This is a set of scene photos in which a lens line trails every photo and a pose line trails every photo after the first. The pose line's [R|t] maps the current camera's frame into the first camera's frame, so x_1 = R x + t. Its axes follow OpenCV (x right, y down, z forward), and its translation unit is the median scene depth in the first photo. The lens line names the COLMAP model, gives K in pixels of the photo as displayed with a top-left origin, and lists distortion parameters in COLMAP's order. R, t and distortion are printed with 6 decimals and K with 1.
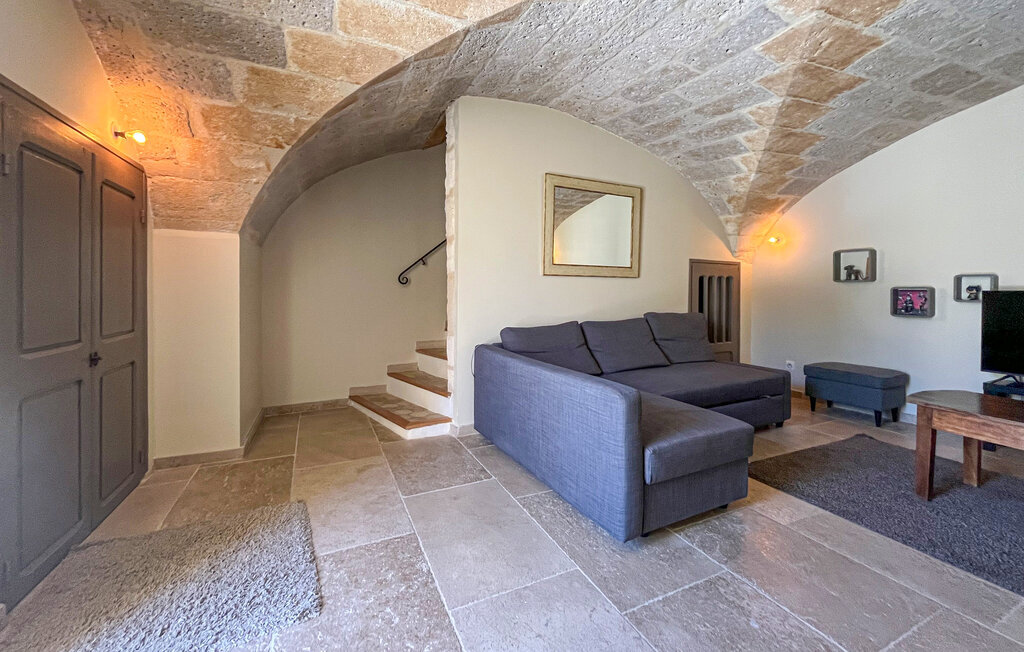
lens RADIAL K [[415.6, 0, 511.8], [0, 415.6, 293.1], [0, 0, 1]] dist [-0.000919, -0.000565]
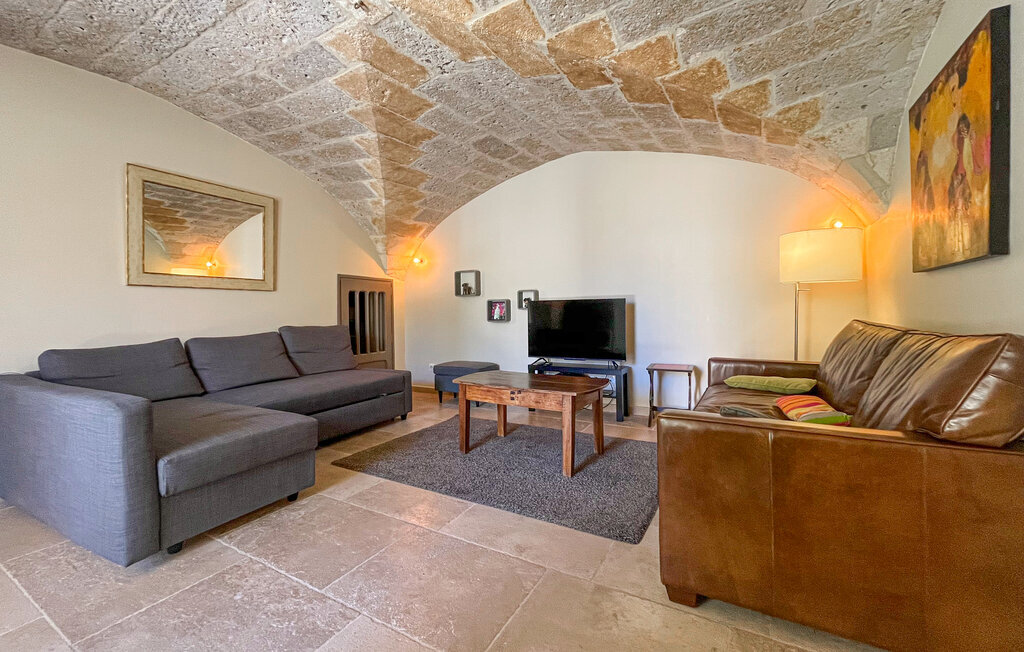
lens RADIAL K [[415.6, 0, 514.2], [0, 415.6, 315.0], [0, 0, 1]] dist [-0.000919, -0.000565]
pose [[0.816459, -0.021939, 0.576986, 0.254211], [0.021634, 0.999739, 0.007400, 0.029781], [-0.576998, 0.006441, 0.816720, -0.142354]]
